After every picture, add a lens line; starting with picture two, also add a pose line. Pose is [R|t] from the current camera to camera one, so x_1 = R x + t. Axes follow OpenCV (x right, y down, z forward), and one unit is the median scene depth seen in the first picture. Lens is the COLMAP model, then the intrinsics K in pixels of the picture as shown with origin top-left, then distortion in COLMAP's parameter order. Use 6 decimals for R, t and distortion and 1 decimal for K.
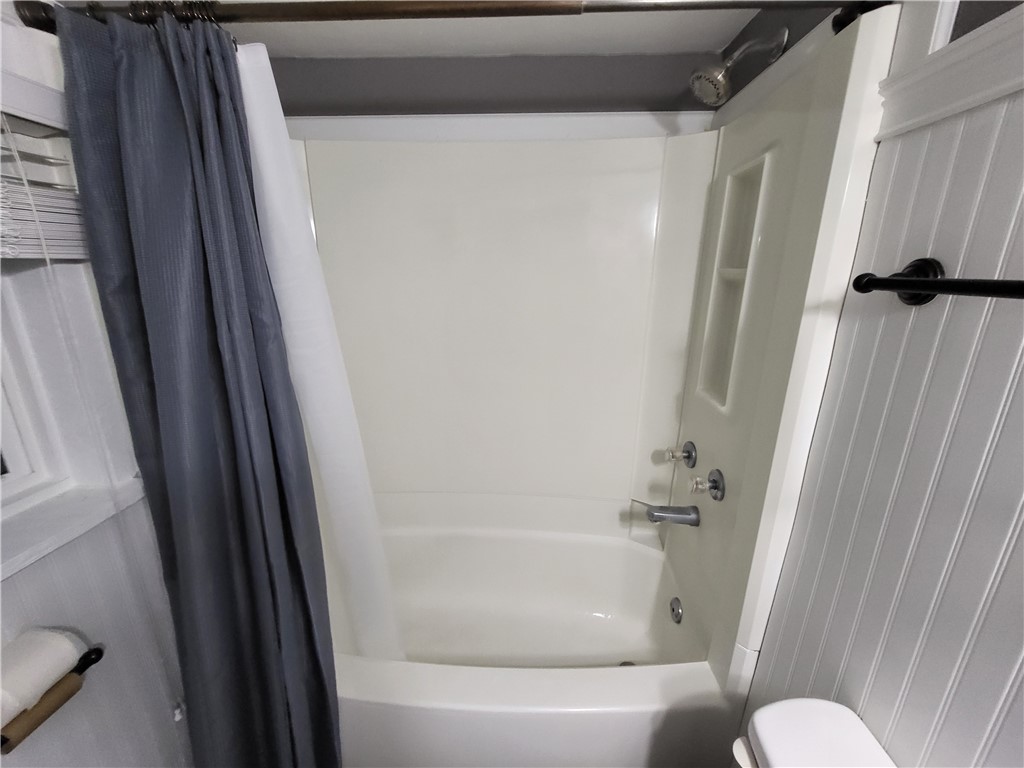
lens RADIAL K [[403.5, 0, 507.3], [0, 403.5, 382.0], [0, 0, 1]] dist [-0.001044, -0.000339]
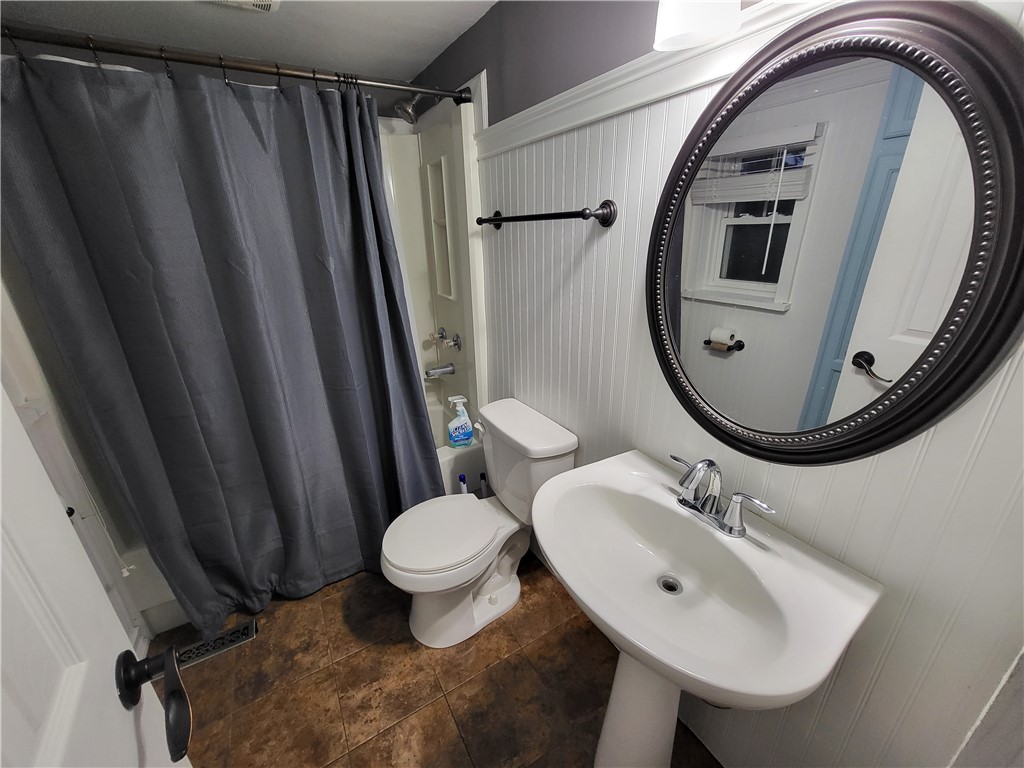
lens RADIAL K [[403.5, 0, 507.3], [0, 403.5, 382.0], [0, 0, 1]] dist [-0.001044, -0.000339]
pose [[0.830503, -0.224840, 0.509619, -0.306665], [0.181881, 0.974227, 0.133419, 0.269673], [-0.526482, -0.018115, 0.849993, -0.786215]]
